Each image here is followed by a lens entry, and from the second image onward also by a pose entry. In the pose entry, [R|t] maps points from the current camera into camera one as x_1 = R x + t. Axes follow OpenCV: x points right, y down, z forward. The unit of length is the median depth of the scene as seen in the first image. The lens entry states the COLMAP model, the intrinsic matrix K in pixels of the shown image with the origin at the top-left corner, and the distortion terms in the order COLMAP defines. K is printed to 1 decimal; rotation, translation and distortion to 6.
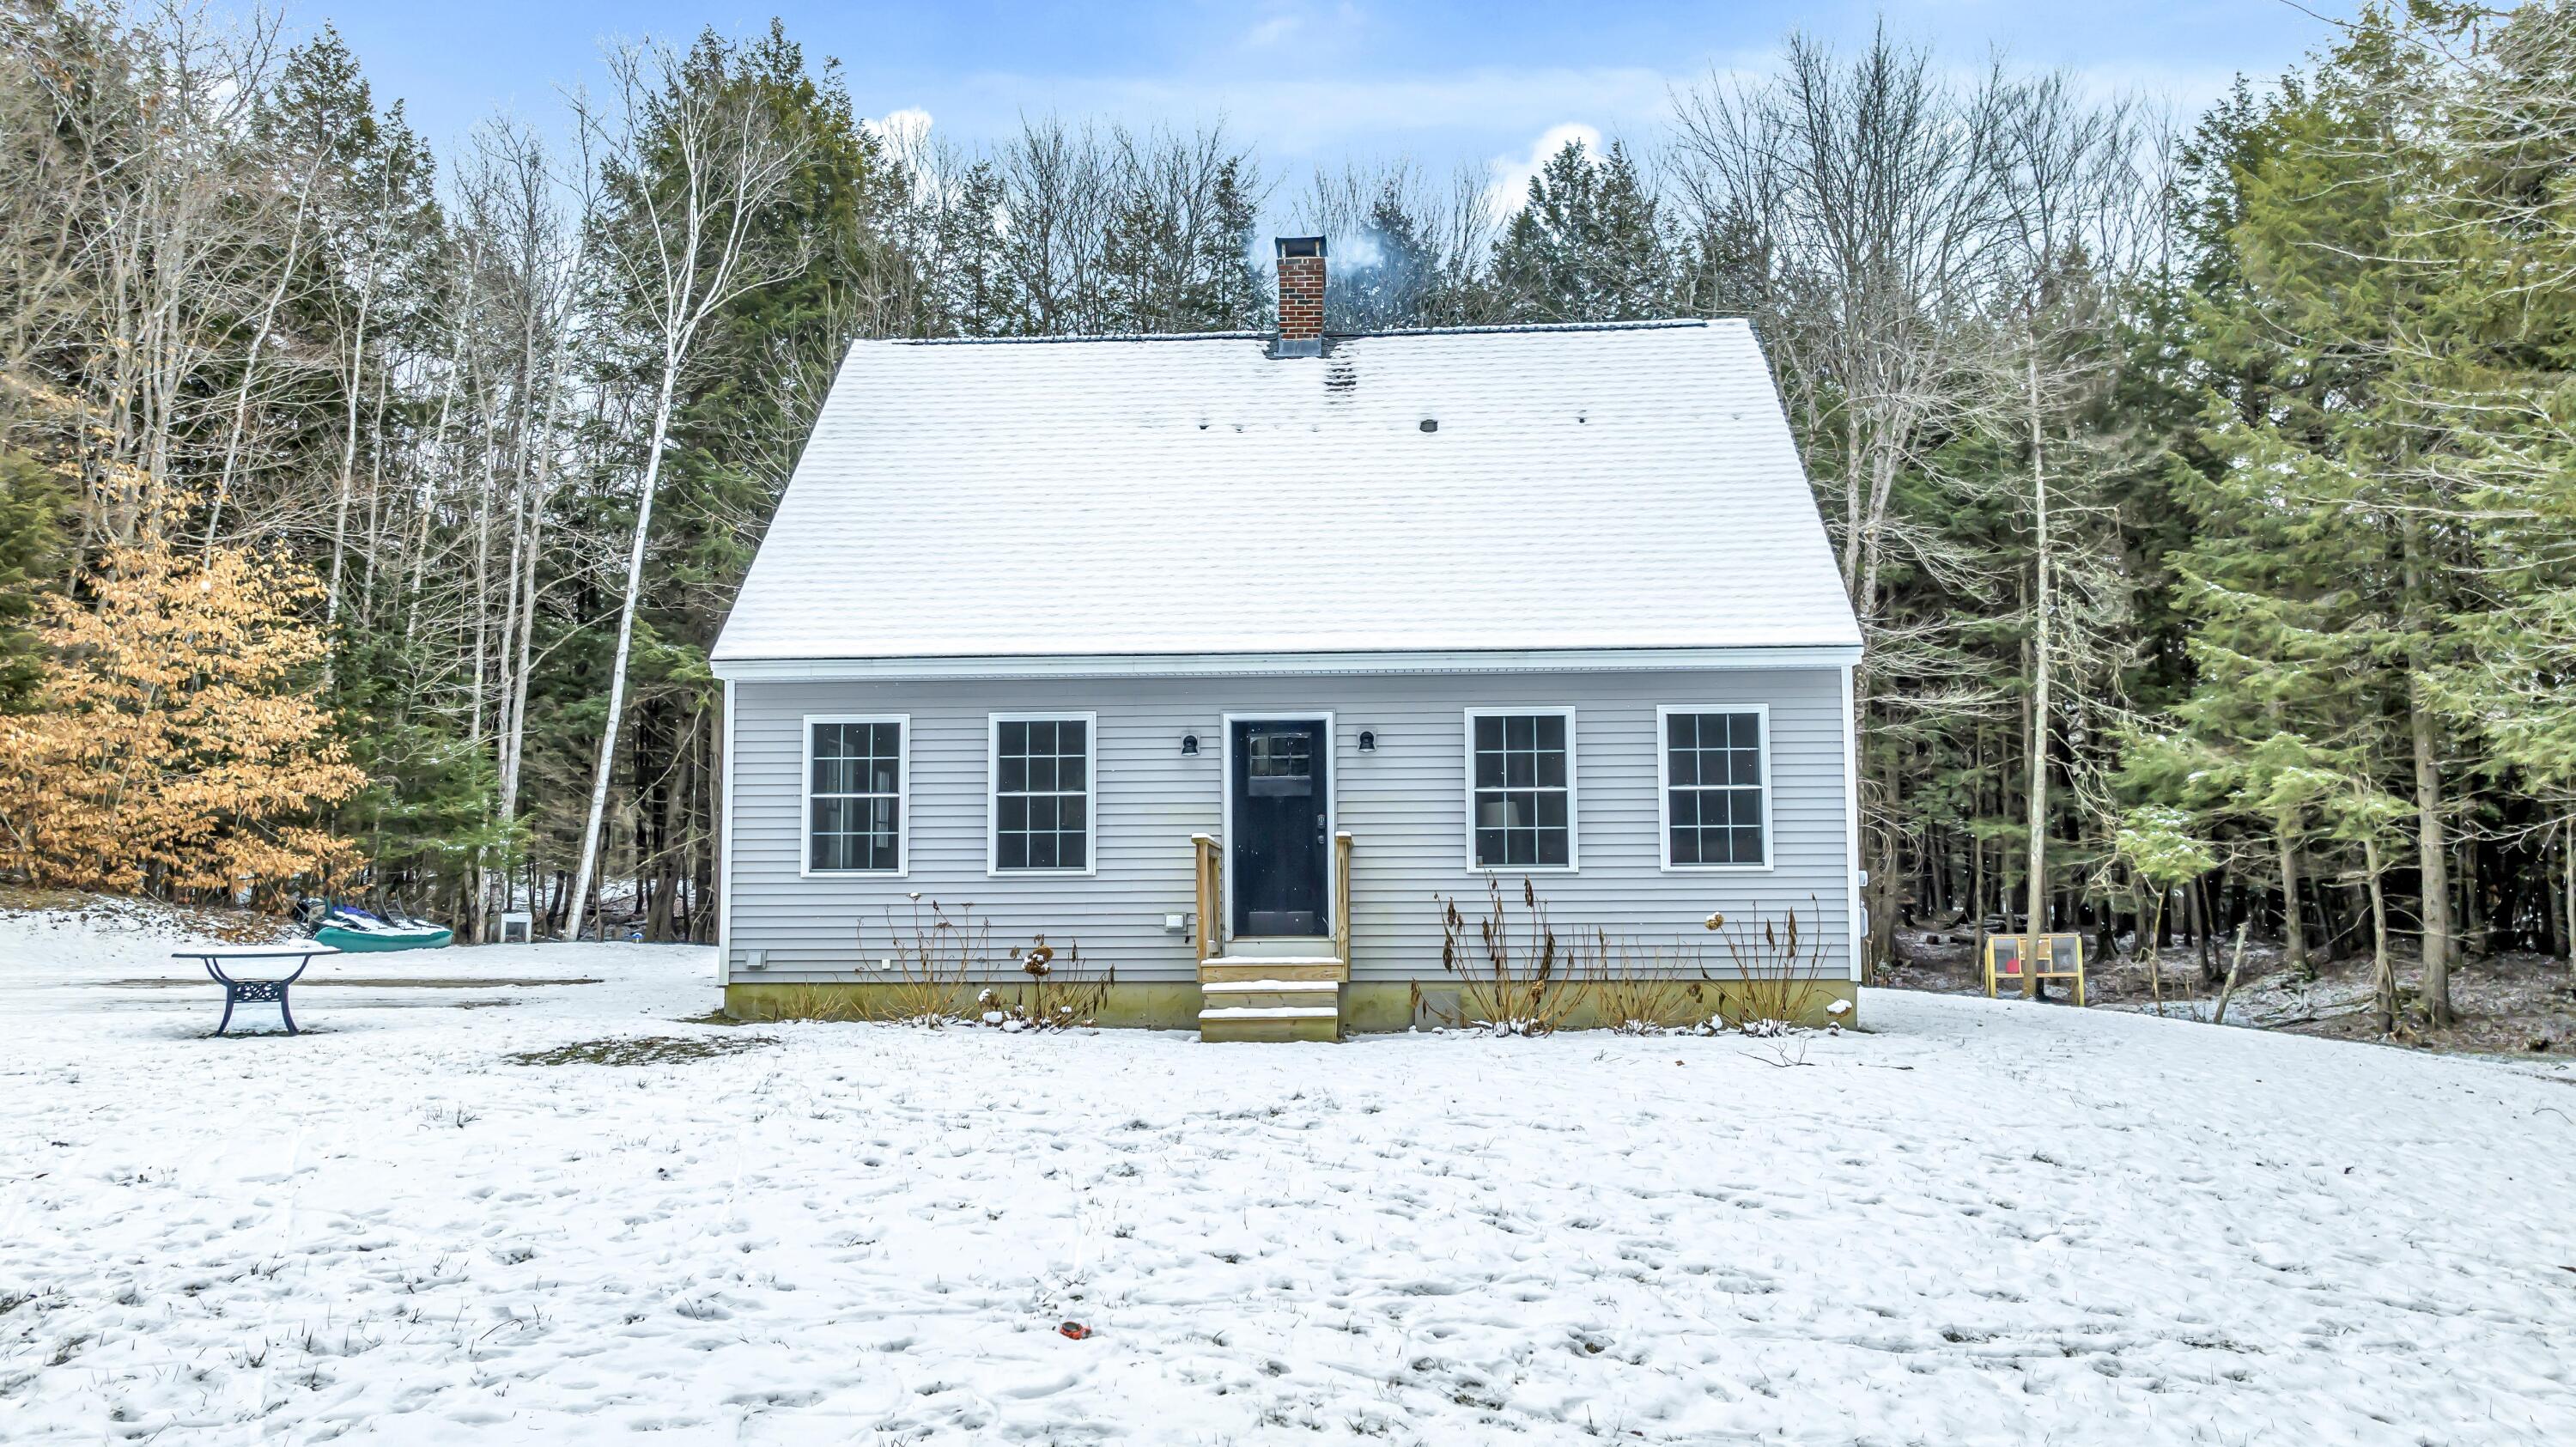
lens RADIAL K [[1745.7, 0, 1288.0], [0, 1745.7, 723.5], [0, 0, 1]] dist [0.027843, -0.000548]
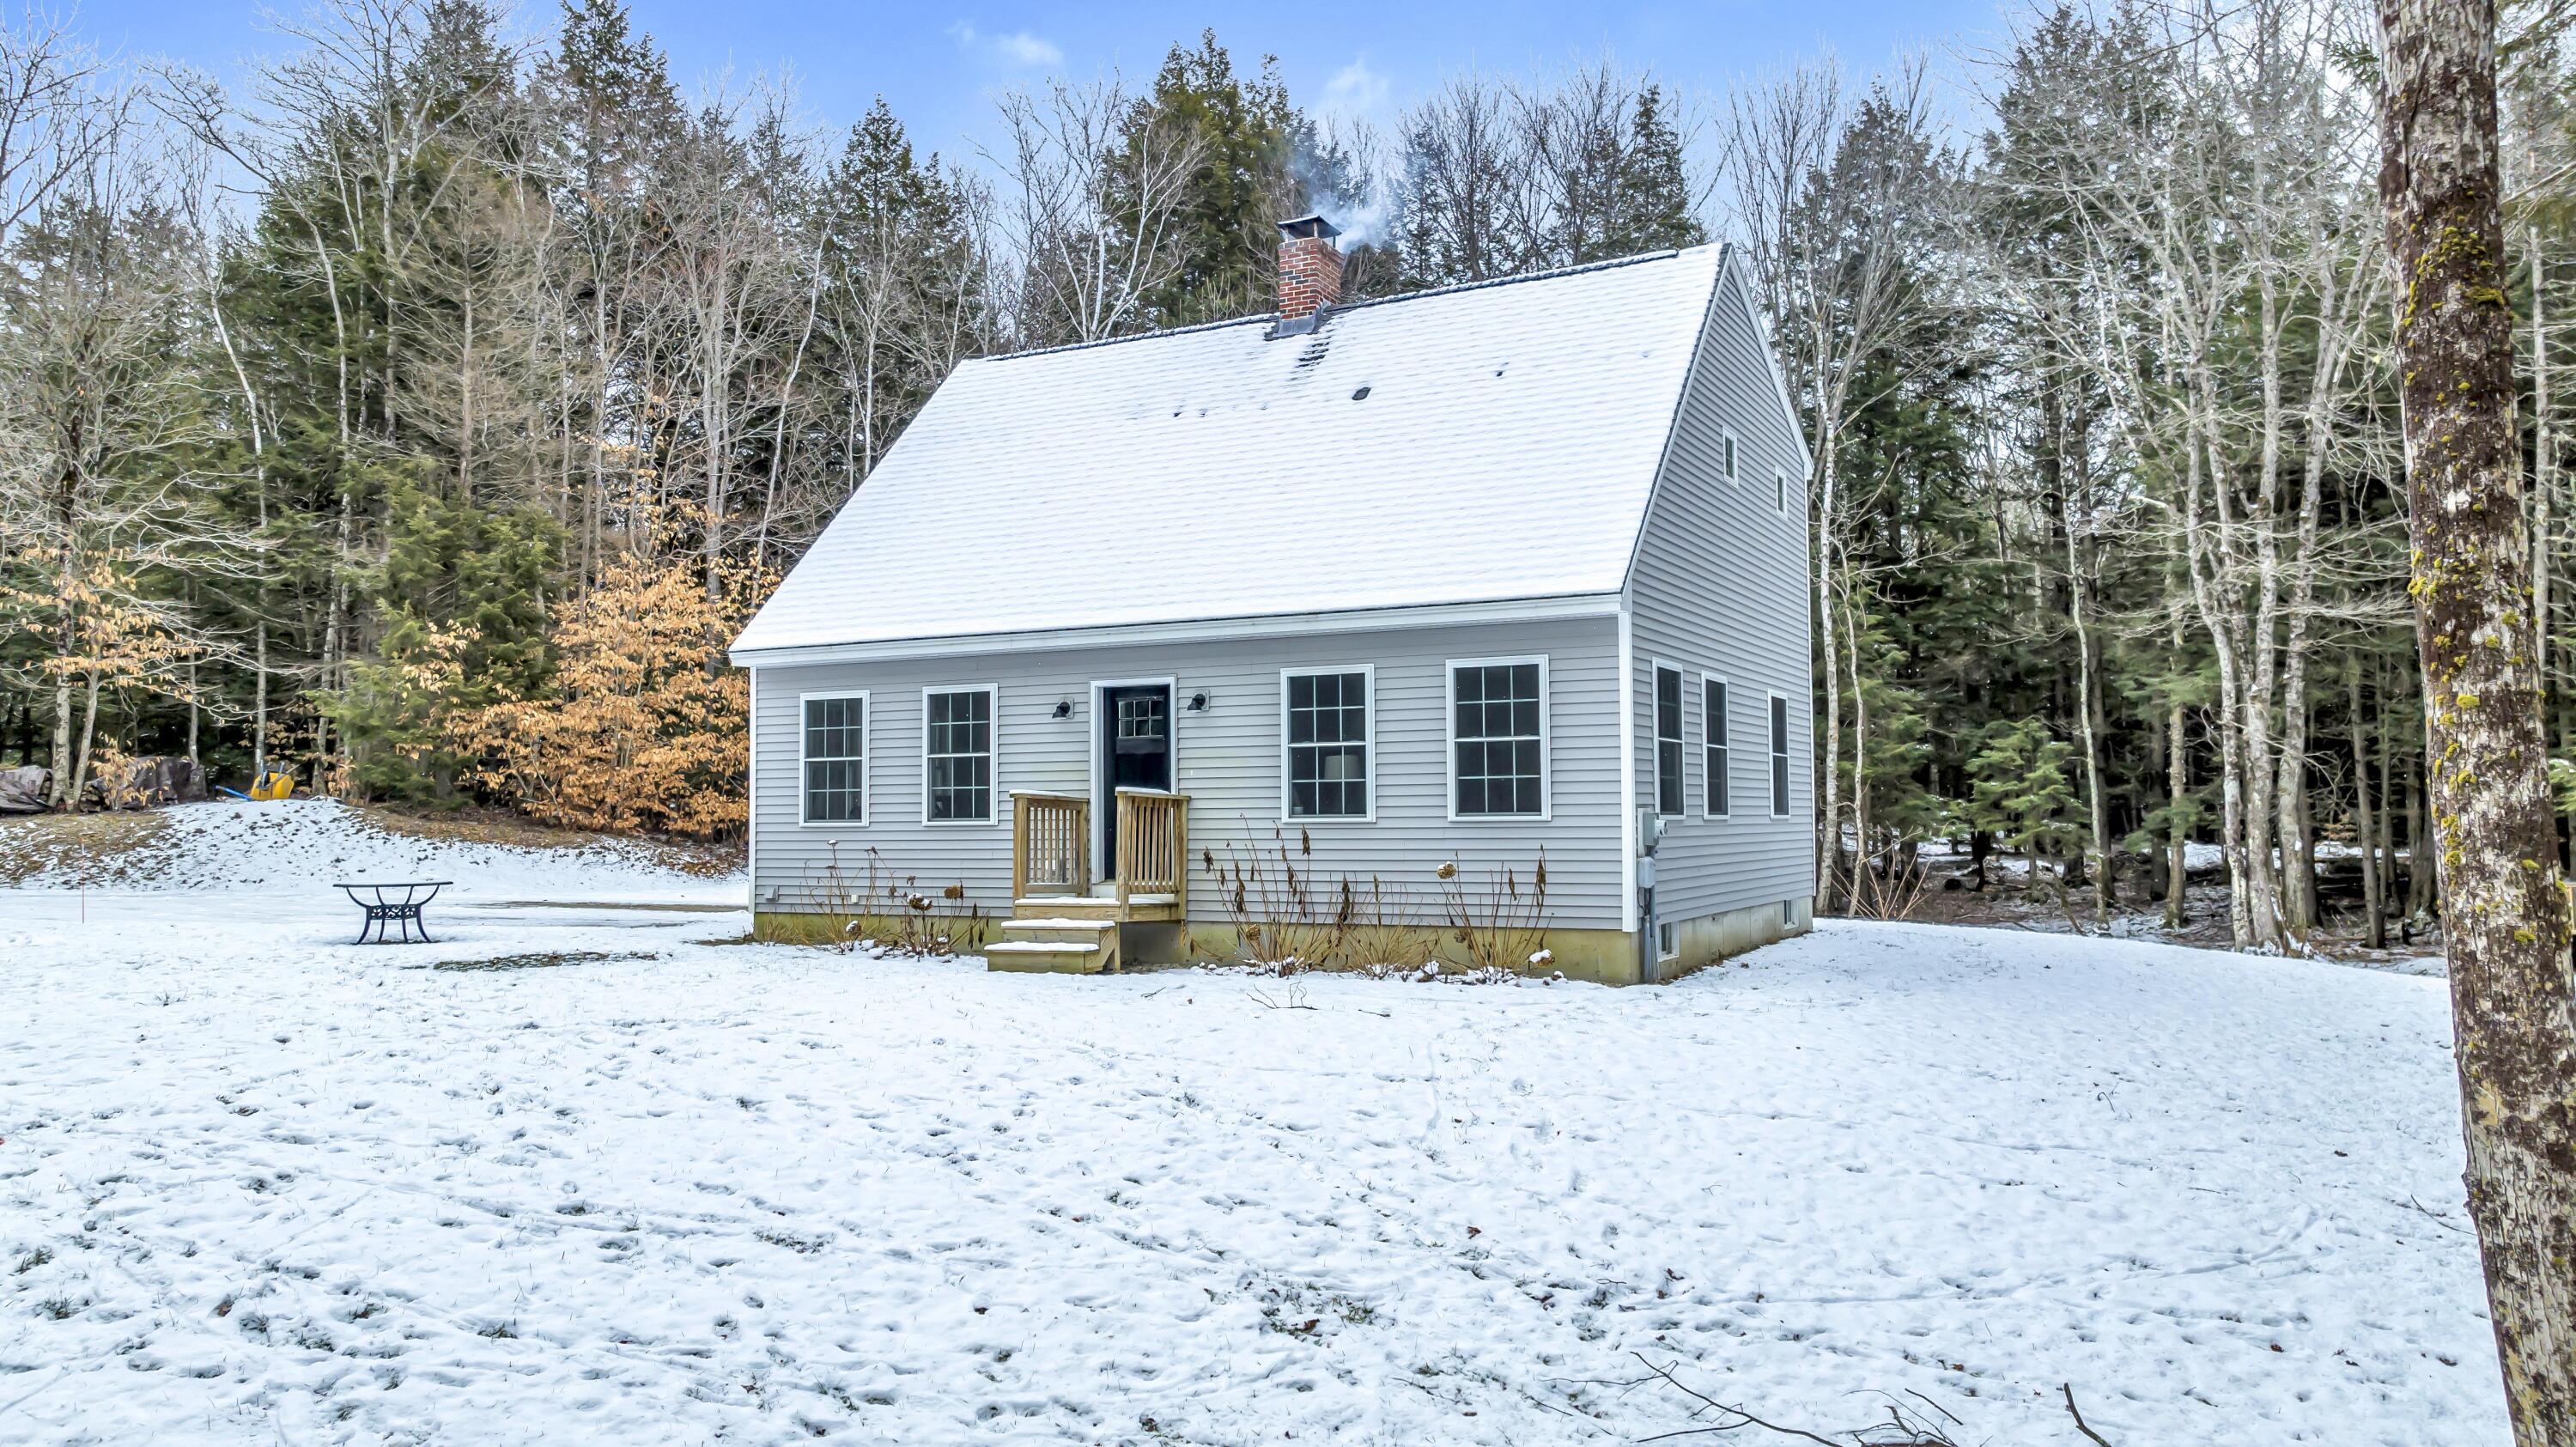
lens RADIAL K [[1843.7, 0, 1285.0], [0, 1843.7, 650.4], [0, 0, 1]] dist [-0.032571, -0.003873]
pose [[0.909665, -0.039542, -0.413456, 0.562052], [0.037854, 0.999208, -0.012278, -0.006213], [0.413614, -0.004482, 0.910441, -0.026076]]
